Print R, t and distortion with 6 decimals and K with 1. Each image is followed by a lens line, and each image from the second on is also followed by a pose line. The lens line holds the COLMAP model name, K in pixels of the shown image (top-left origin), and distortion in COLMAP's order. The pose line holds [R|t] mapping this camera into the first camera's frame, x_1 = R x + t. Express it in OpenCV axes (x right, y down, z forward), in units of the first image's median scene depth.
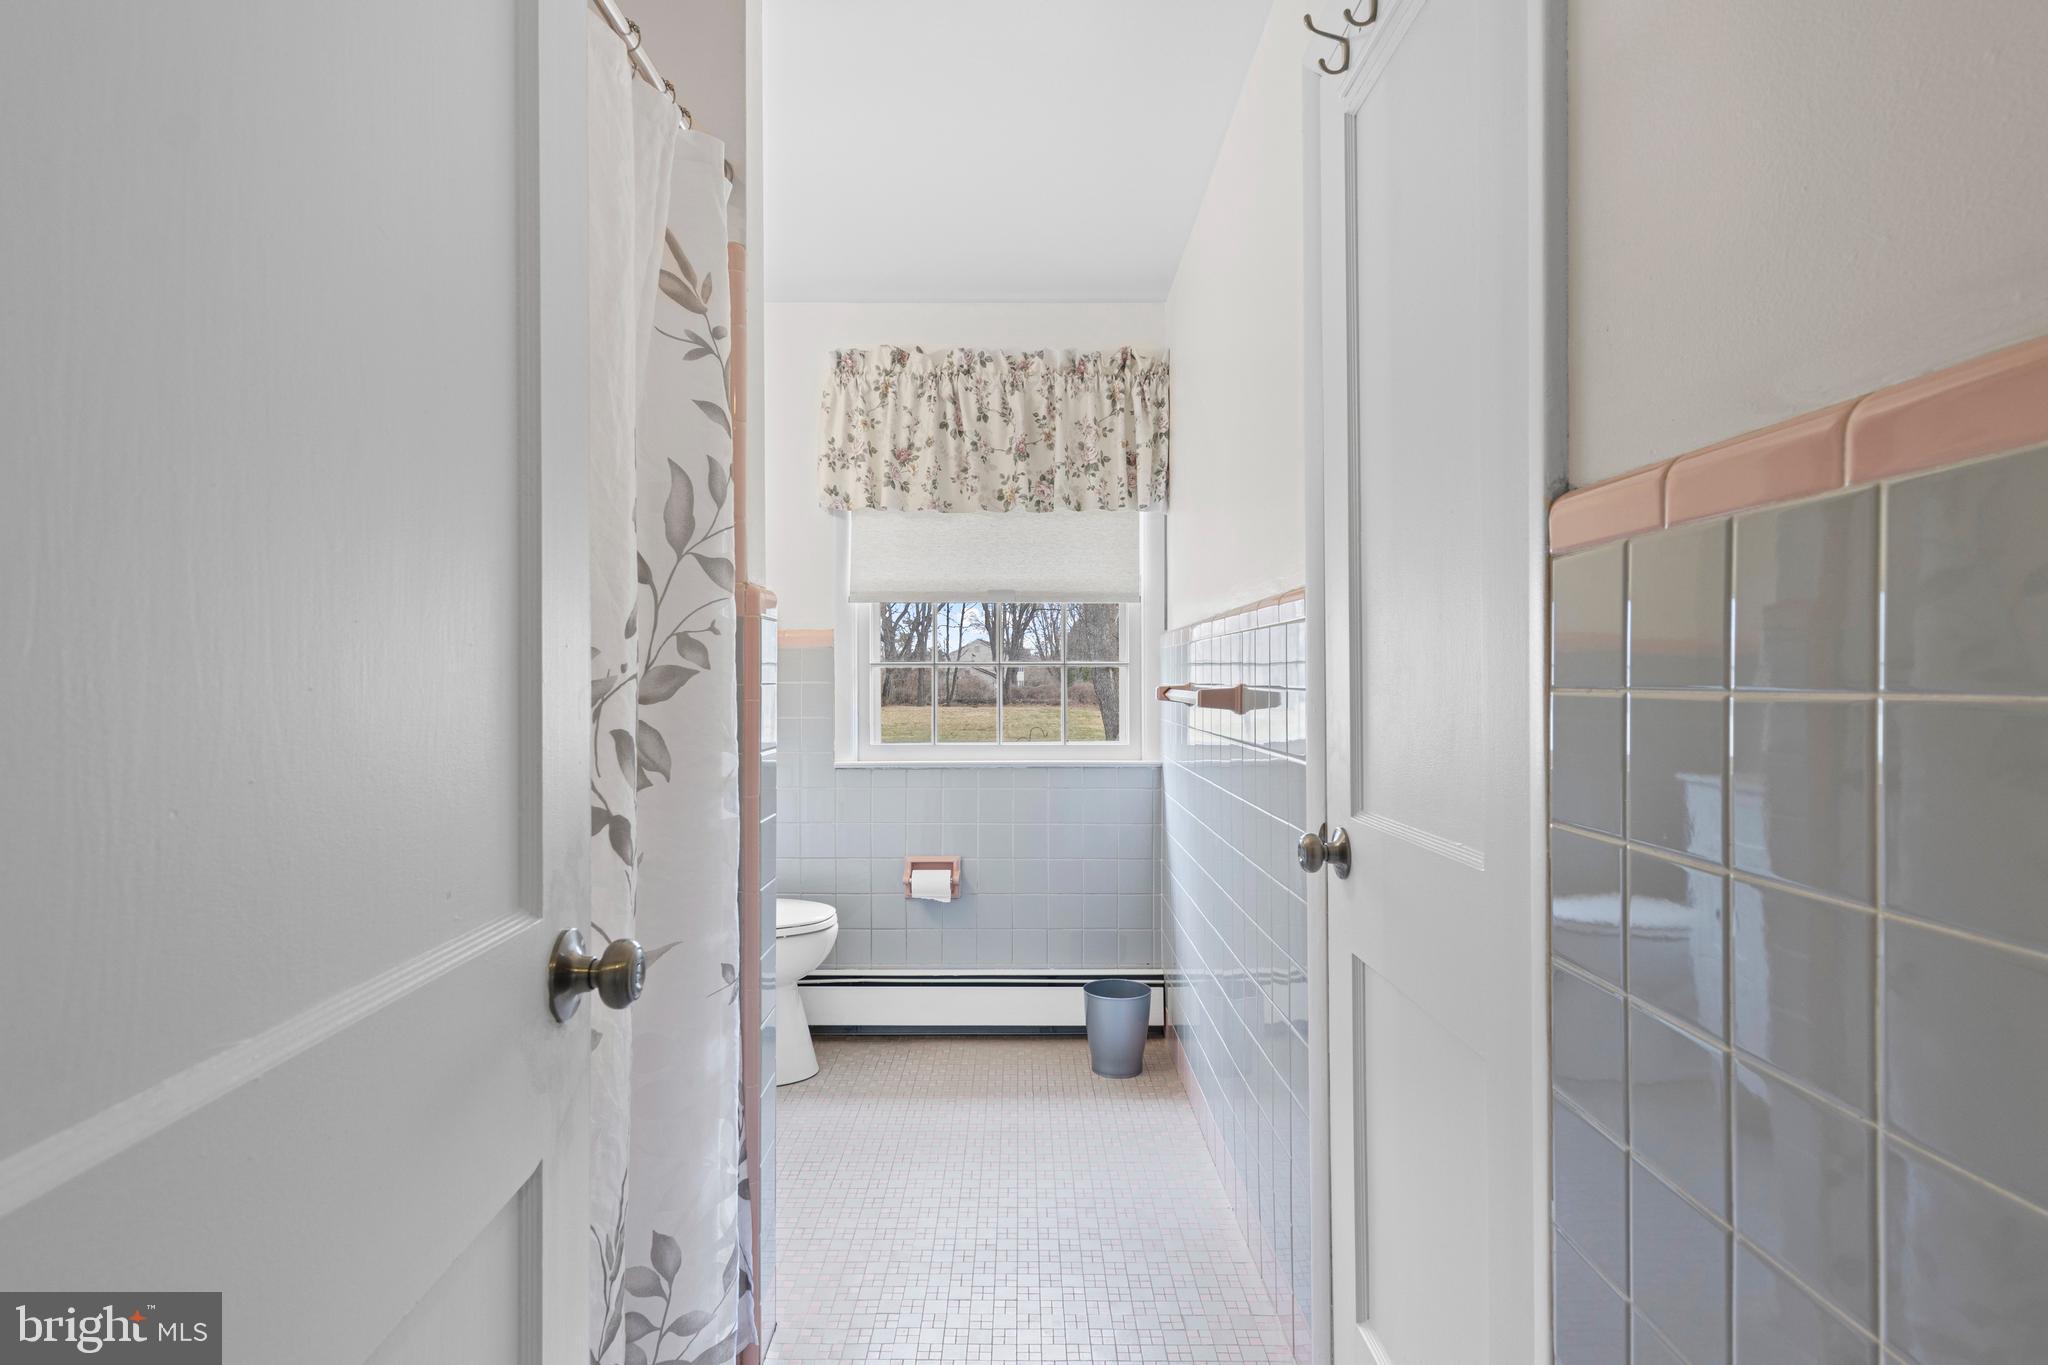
lens RADIAL K [[1059.7, 0, 1022.3], [0, 1059.7, 684.9], [0, 0, 1]] dist [0.013493, -0.002011]
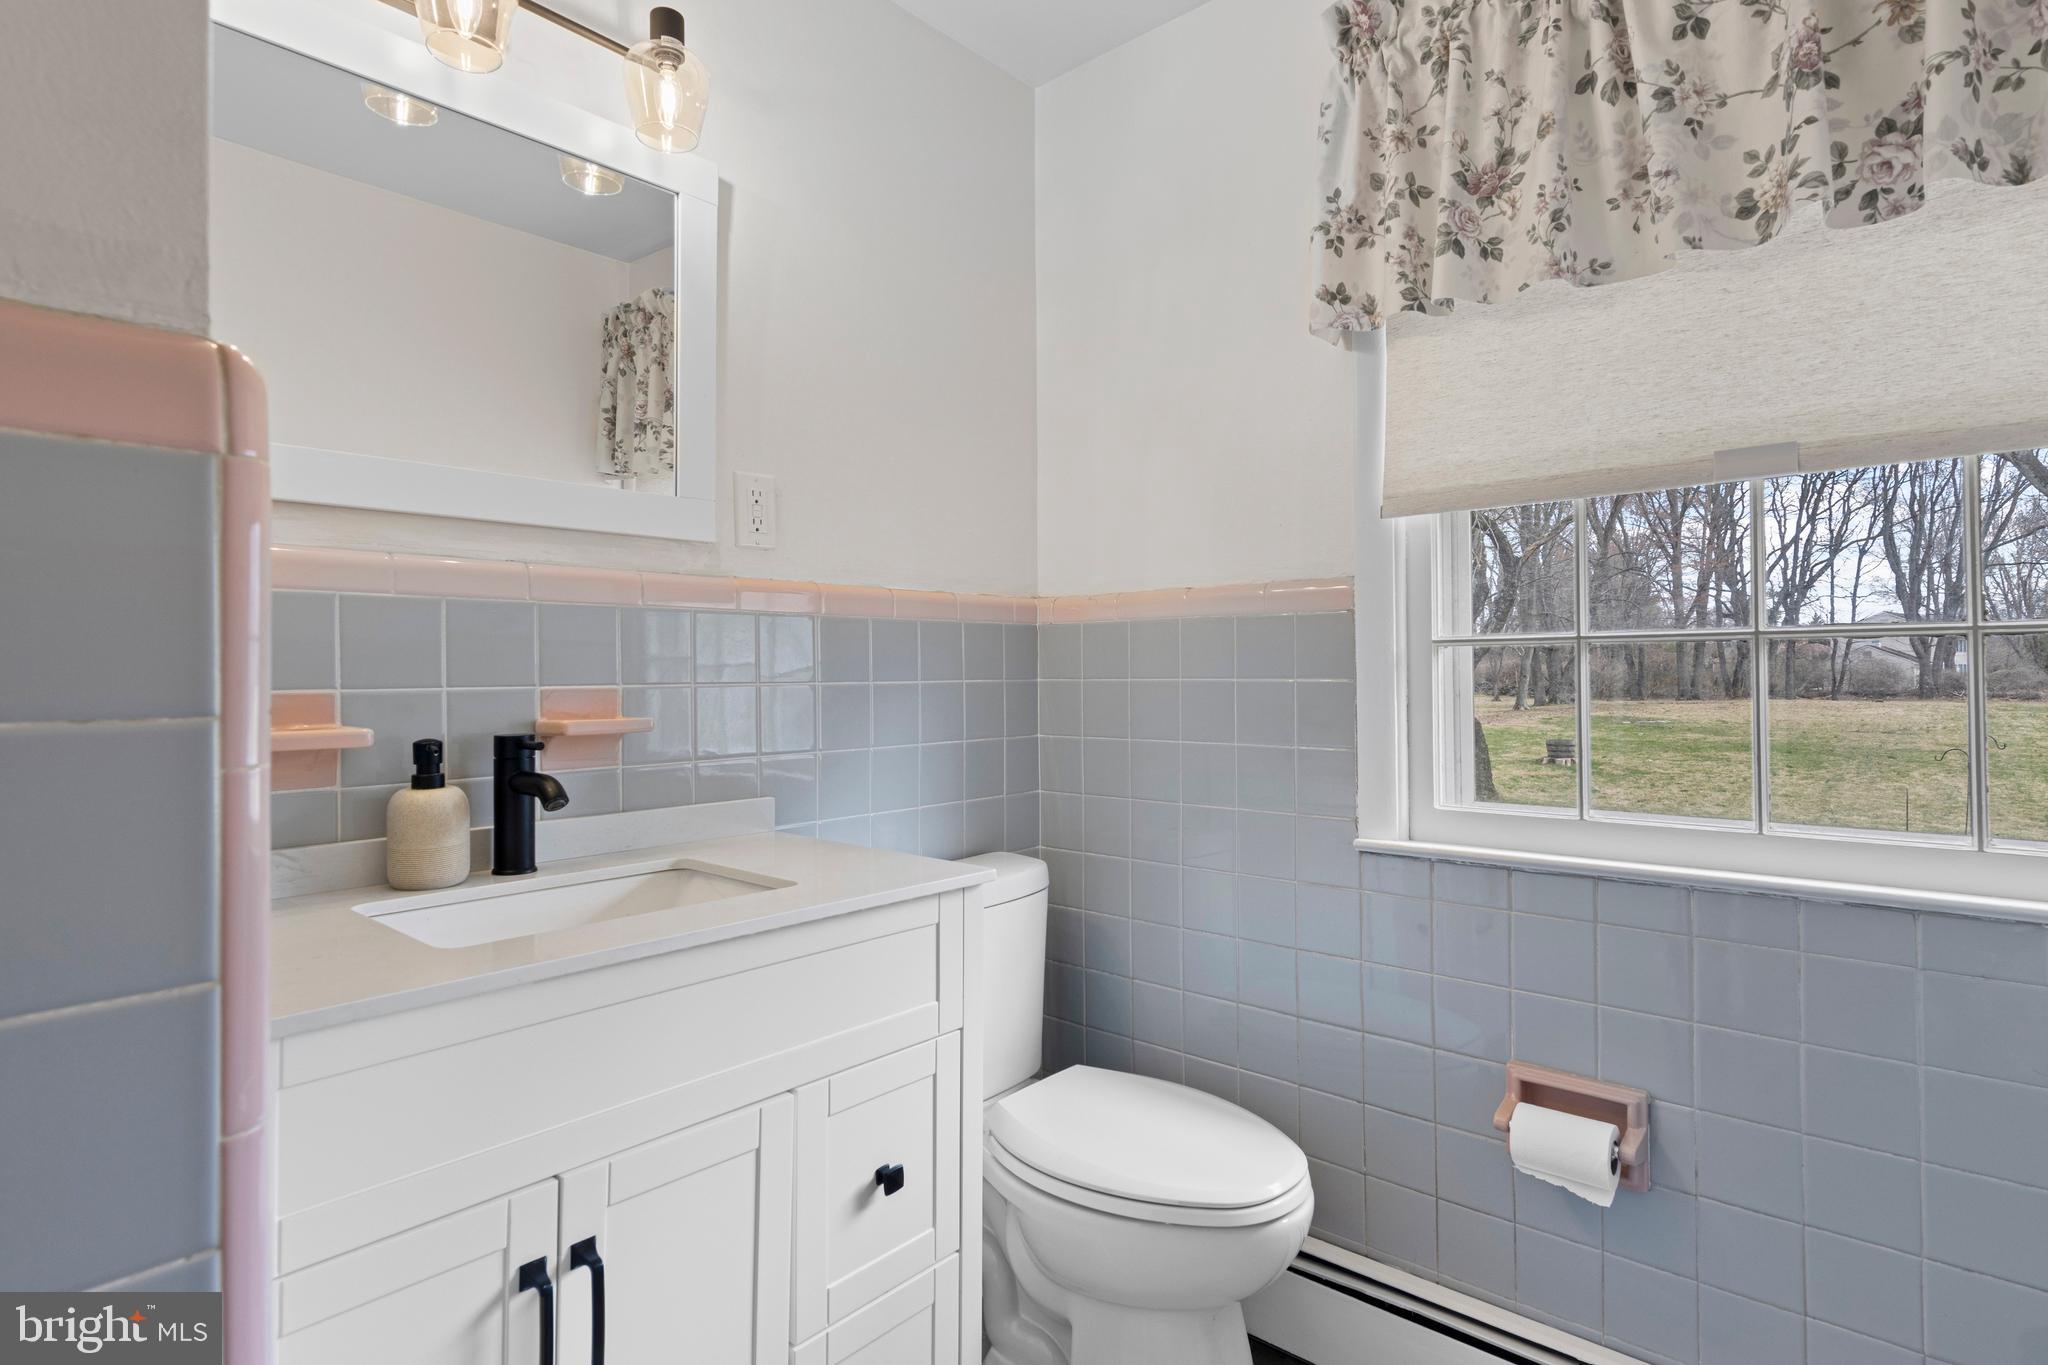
lens RADIAL K [[1059.7, 0, 1030.6], [0, 1059.7, 666.0], [0, 0, 1]] dist [0.013493, -0.002011]
pose [[0.751885, -0.014686, -0.659131, 0.039081], [0.008906, 0.999887, -0.012119, -0.004137], [0.659234, 0.003242, 0.751930, 0.526612]]
